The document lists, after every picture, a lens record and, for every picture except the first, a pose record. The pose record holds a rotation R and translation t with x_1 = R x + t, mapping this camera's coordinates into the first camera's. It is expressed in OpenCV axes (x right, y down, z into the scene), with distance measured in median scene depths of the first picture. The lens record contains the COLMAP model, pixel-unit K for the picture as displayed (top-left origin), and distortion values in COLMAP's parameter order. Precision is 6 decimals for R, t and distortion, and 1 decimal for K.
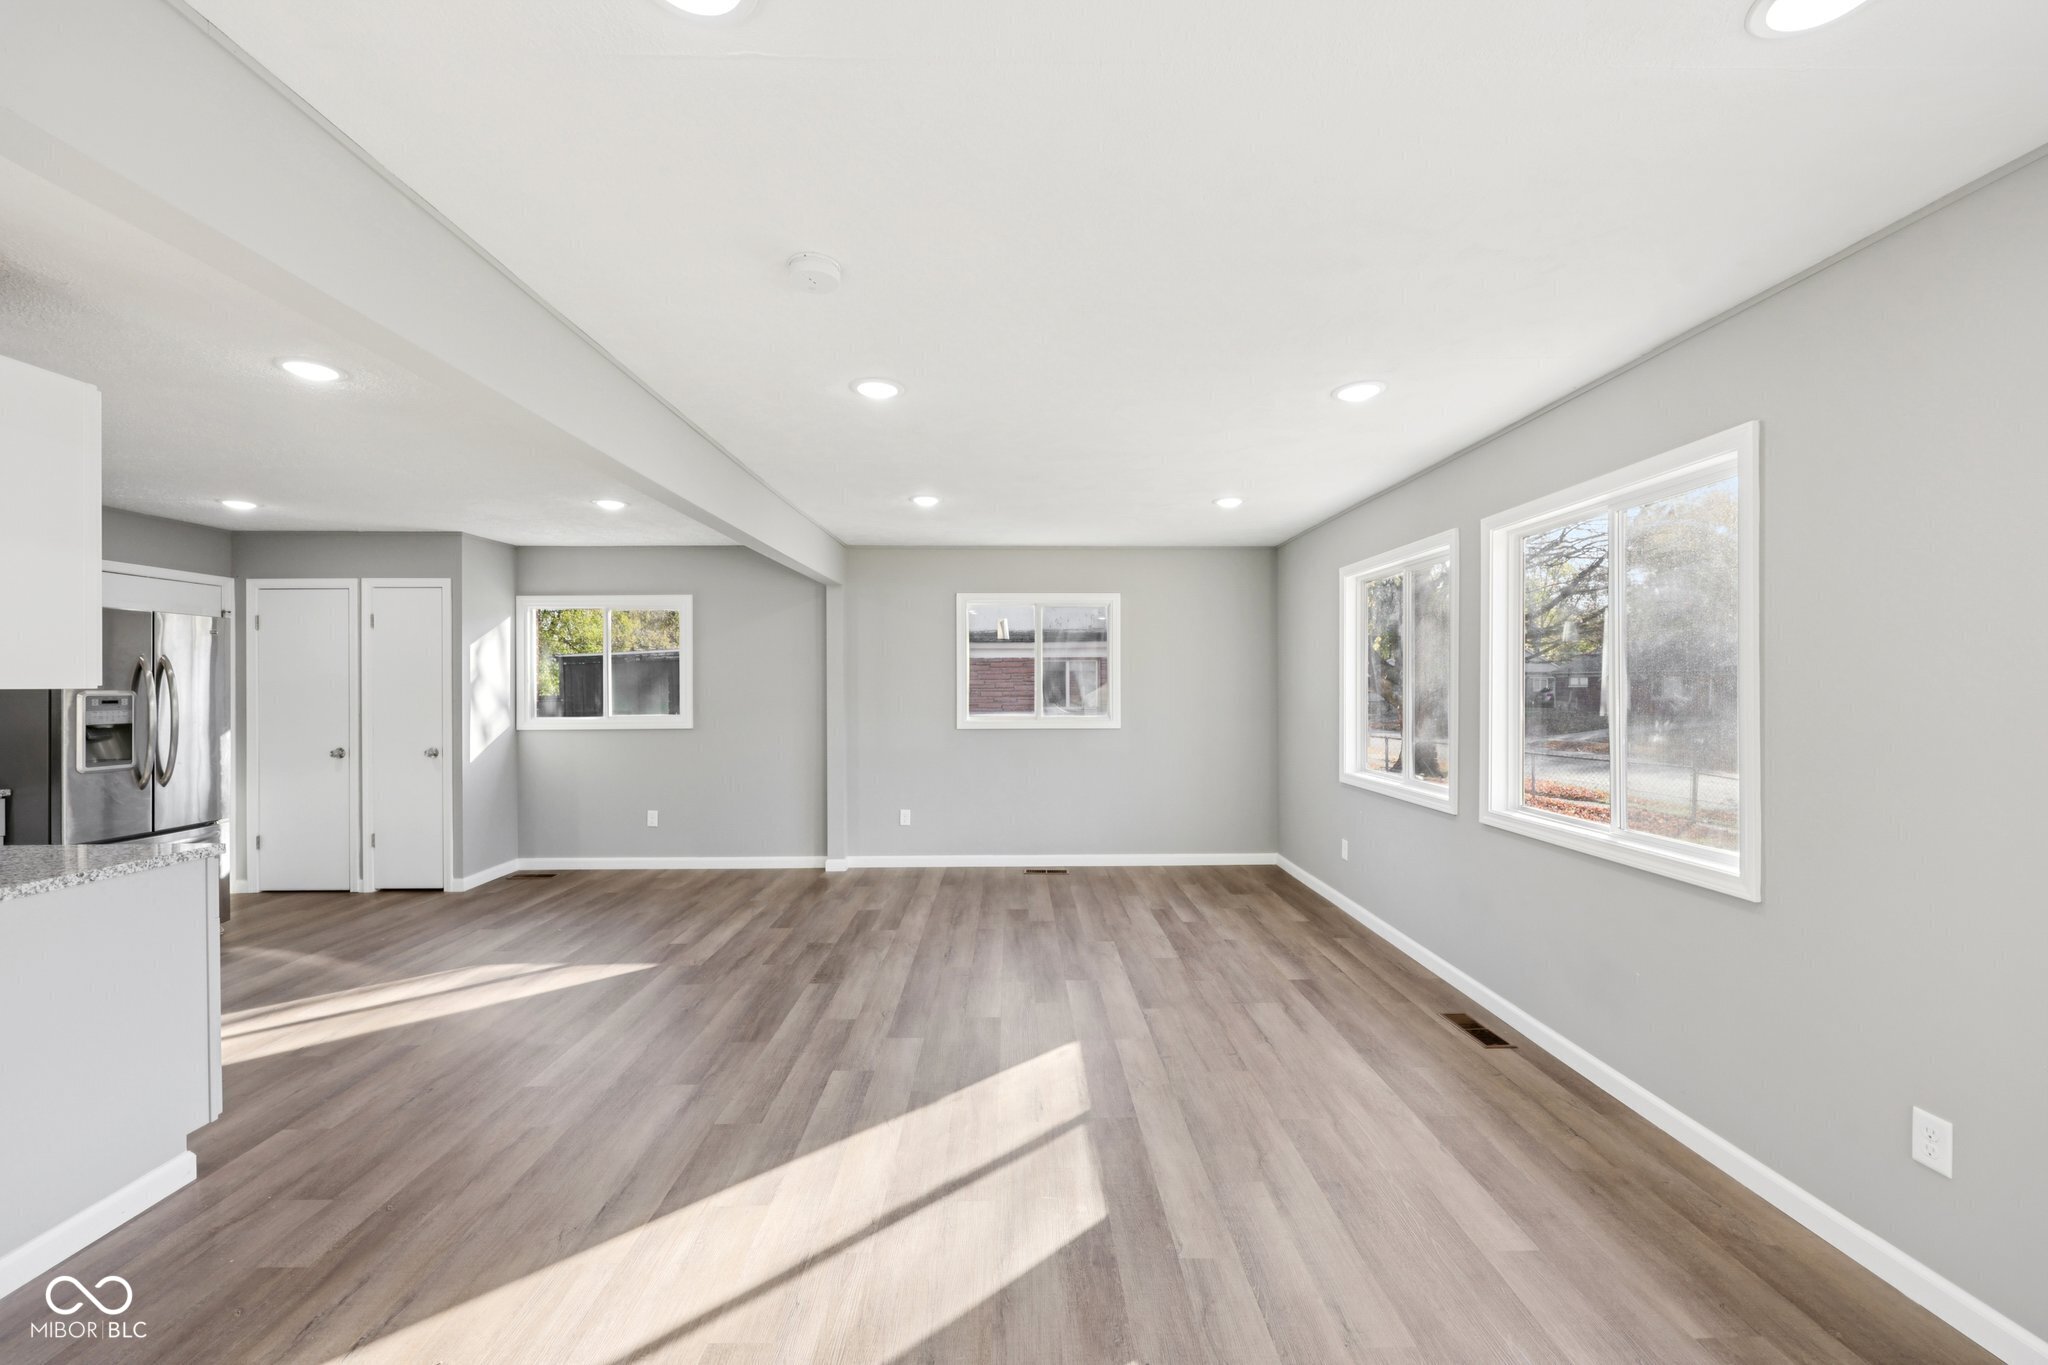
lens RADIAL K [[821.7, 0, 1019.7], [0, 821.7, 690.7], [0, 0, 1]] dist [-0.001942, -0.000368]
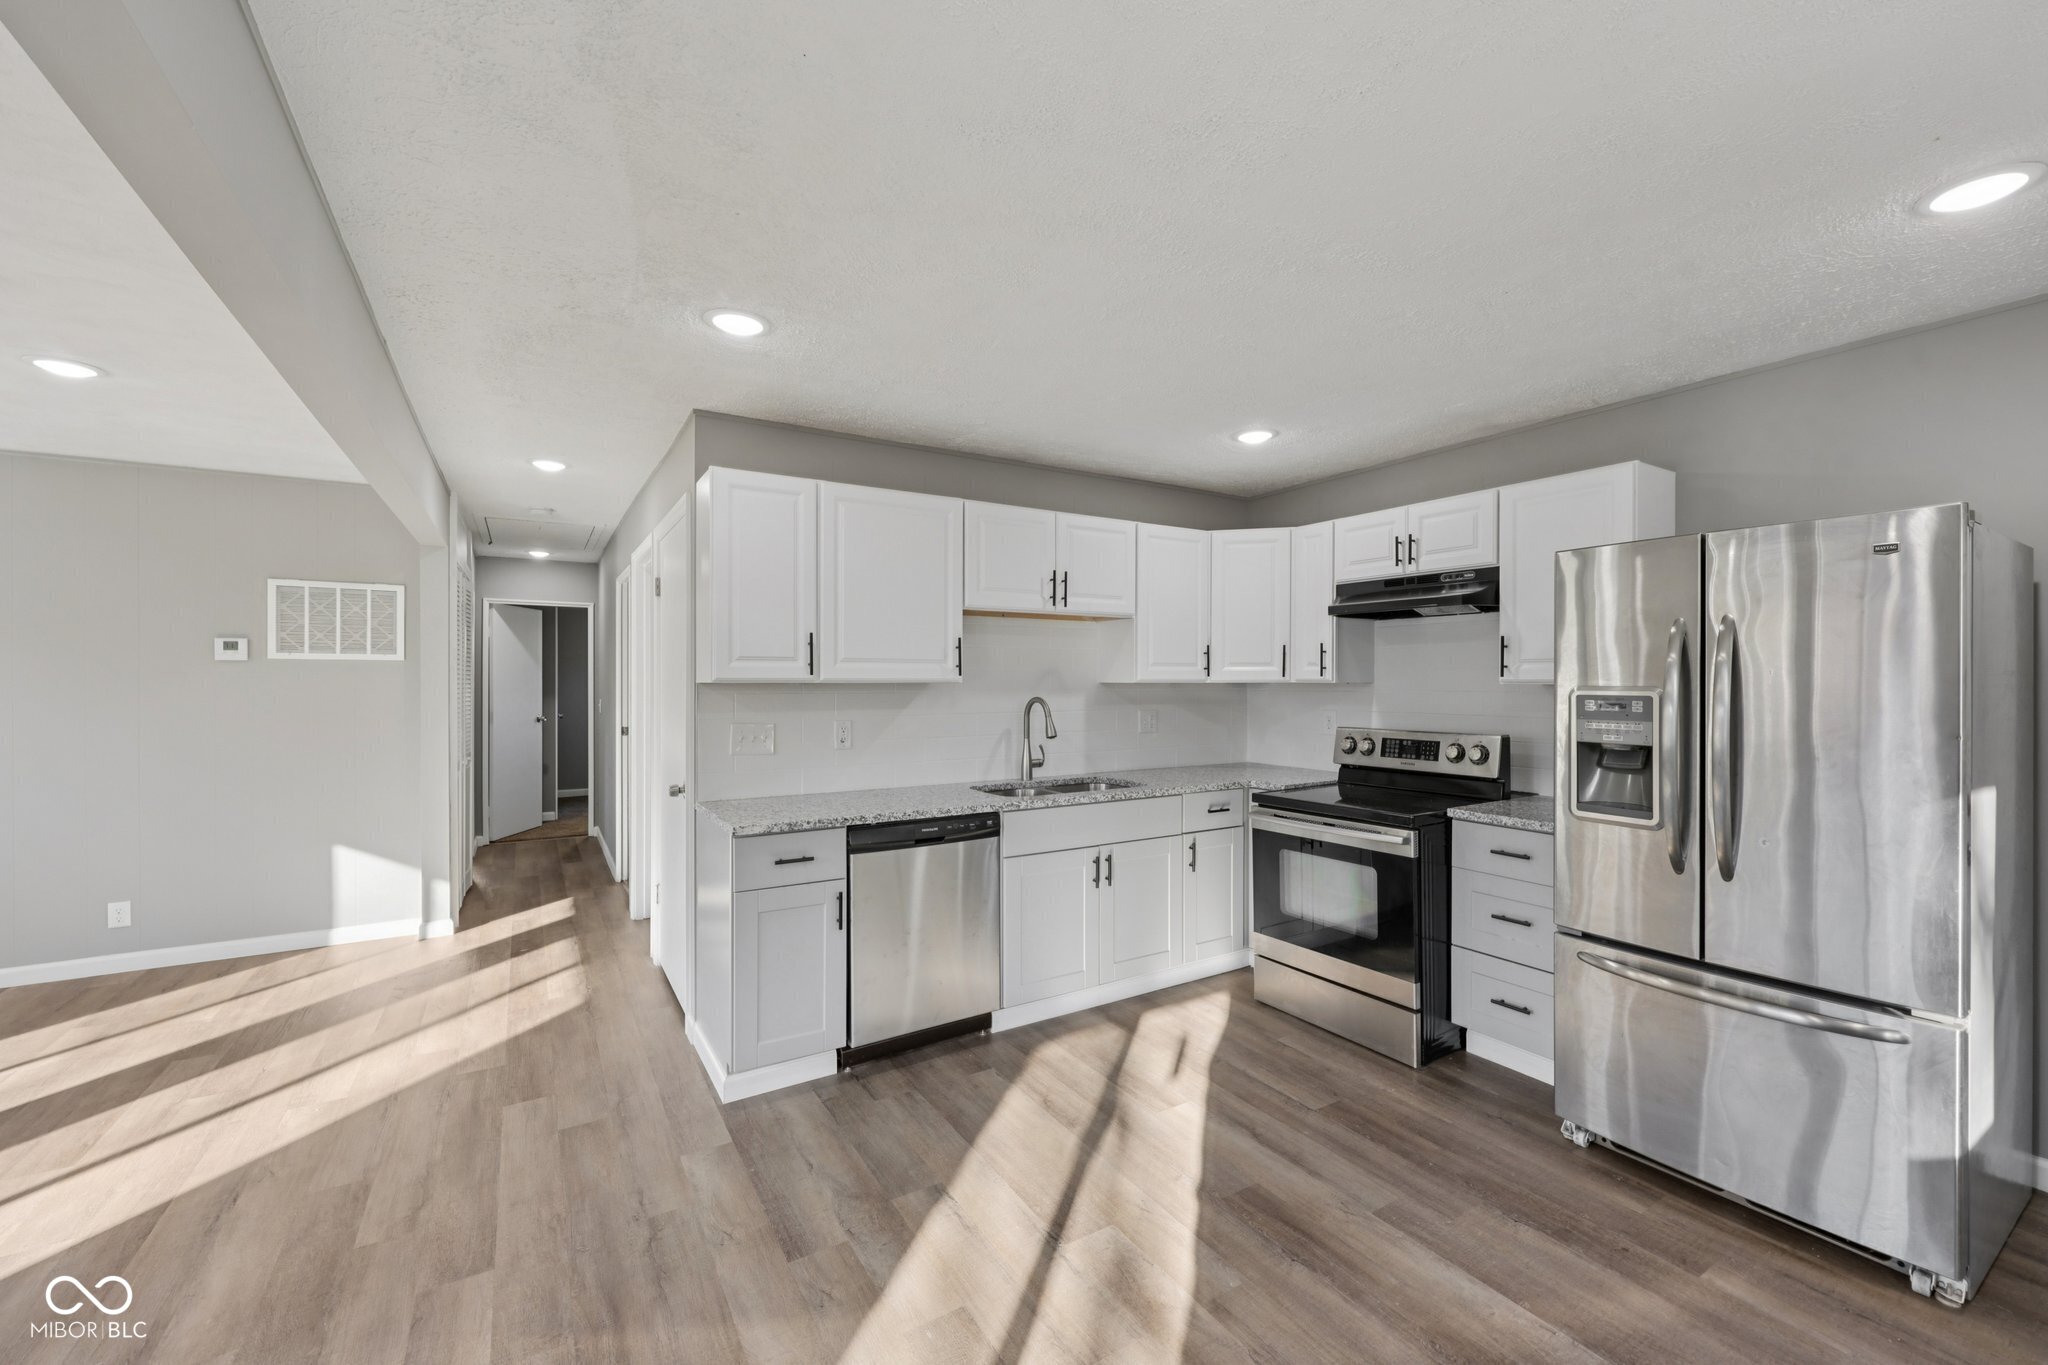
lens RADIAL K [[821.7, 0, 1031.9], [0, 821.7, 684.8], [0, 0, 1]] dist [-0.001942, -0.000368]
pose [[-0.856466, 0.008349, -0.516137, -0.519140], [0.001738, 0.999910, 0.013292, -0.011002], [0.516201, 0.010487, -0.856403, 1.475037]]
